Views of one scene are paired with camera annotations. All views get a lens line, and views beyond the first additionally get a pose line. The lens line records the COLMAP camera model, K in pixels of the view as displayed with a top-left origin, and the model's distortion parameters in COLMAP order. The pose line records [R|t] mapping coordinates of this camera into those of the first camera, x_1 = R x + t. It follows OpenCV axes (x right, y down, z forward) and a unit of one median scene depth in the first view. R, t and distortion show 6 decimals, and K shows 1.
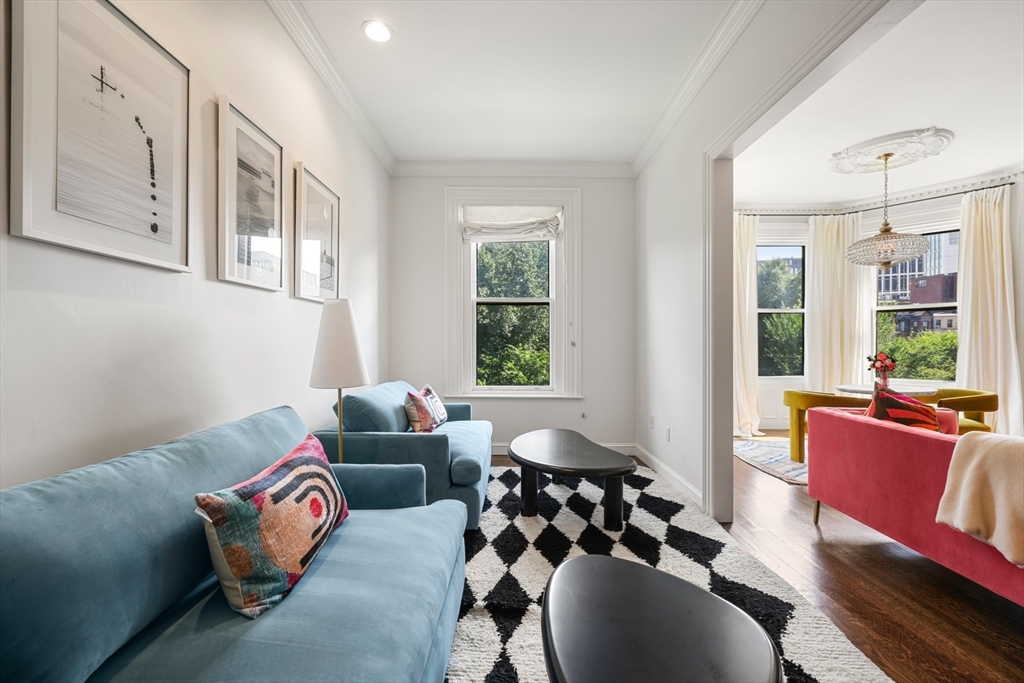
lens RADIAL K [[432.9, 0, 512.4], [0, 432.9, 344.3], [0, 0, 1]] dist [-0.000795, 0.000214]
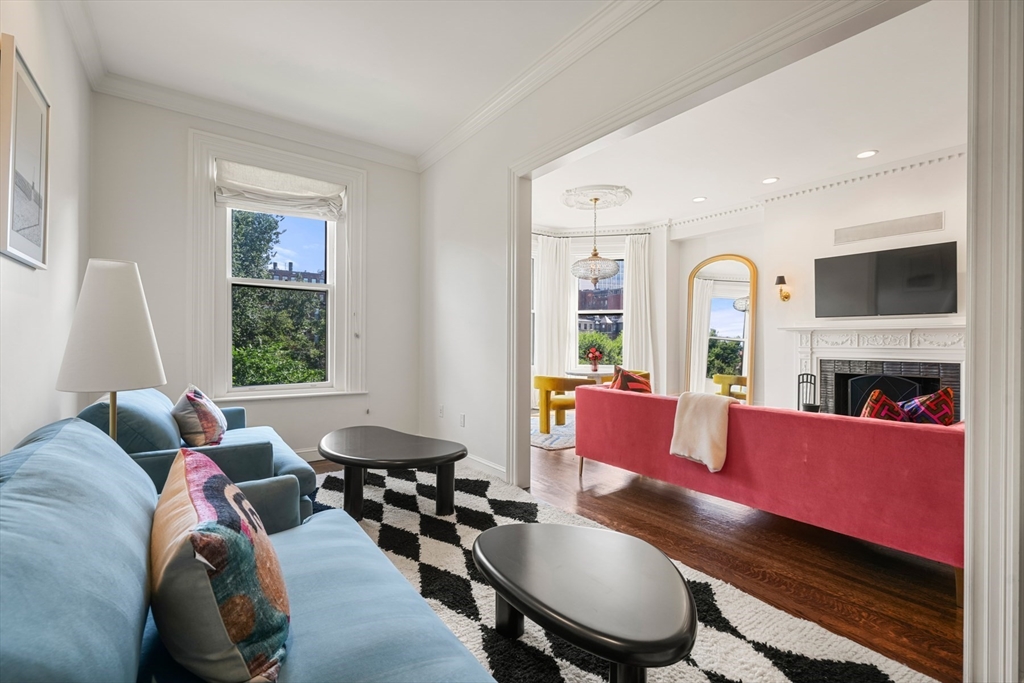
lens RADIAL K [[445.1, 0, 510.0], [0, 445.1, 339.9], [0, 0, 1]] dist [-0.002002, -0.000128]
pose [[0.808110, 0.007334, 0.588986, -0.247956], [-0.006203, 0.999973, -0.003942, 0.014830], [-0.588999, -0.000468, 0.808134, 0.049476]]
